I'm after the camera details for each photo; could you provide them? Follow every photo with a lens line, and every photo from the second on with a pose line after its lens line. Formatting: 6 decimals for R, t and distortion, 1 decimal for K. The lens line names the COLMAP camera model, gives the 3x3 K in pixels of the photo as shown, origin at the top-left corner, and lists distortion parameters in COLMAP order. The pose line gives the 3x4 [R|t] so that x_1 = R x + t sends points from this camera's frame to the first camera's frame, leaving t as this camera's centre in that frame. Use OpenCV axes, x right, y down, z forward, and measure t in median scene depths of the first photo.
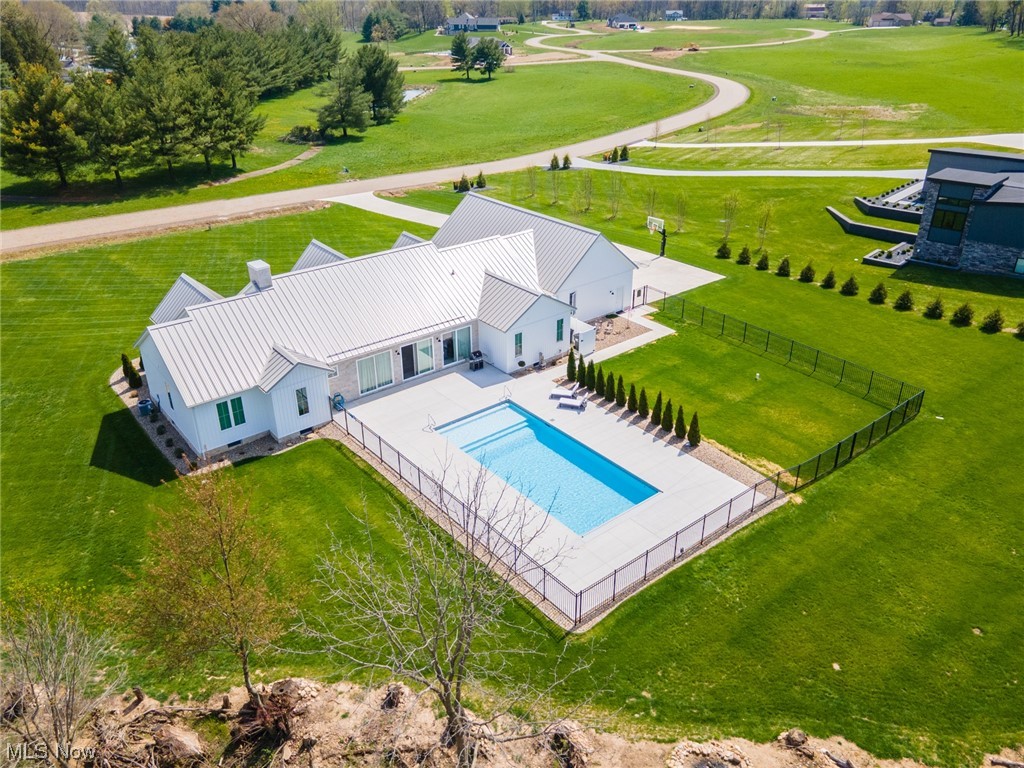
lens RADIAL K [[731.9, 0, 523.1], [0, 731.9, 388.5], [0, 0, 1]] dist [0.025425, 0.020121]
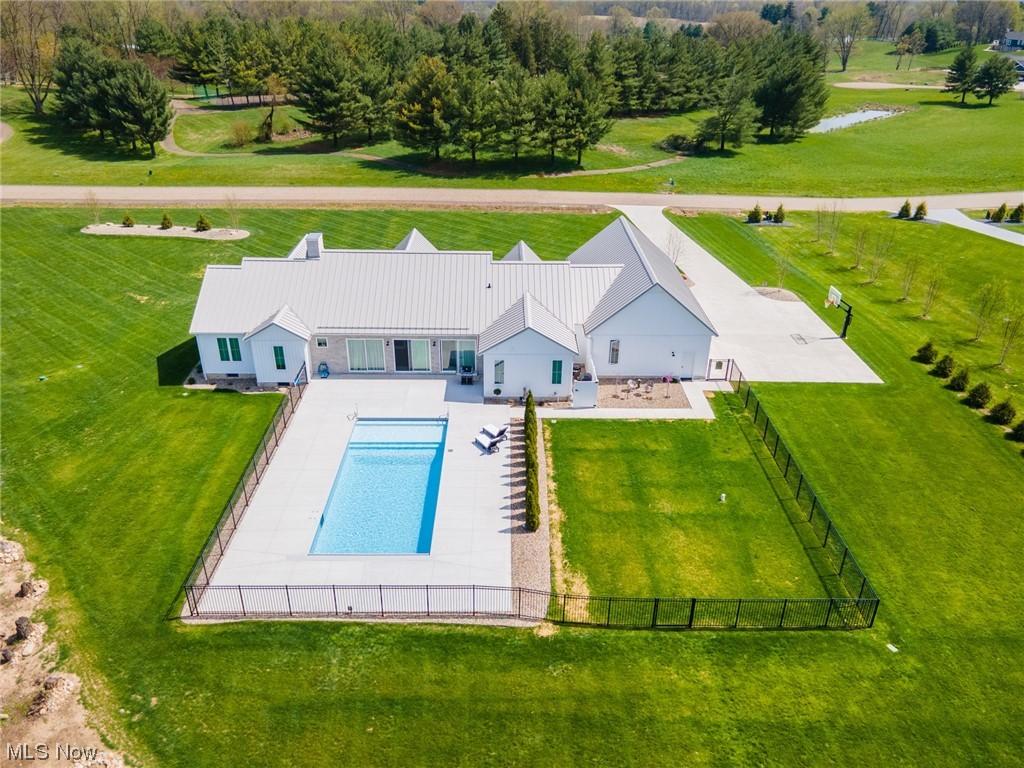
lens RADIAL K [[731.9, 0, 531.2], [0, 731.9, 406.4], [0, 0, 1]] dist [0.025425, 0.020121]
pose [[0.791204, 0.314671, -0.524384, 0.451735], [-0.309139, 0.945637, 0.101017, -0.105047], [0.527663, 0.082182, 0.845469, 0.174233]]
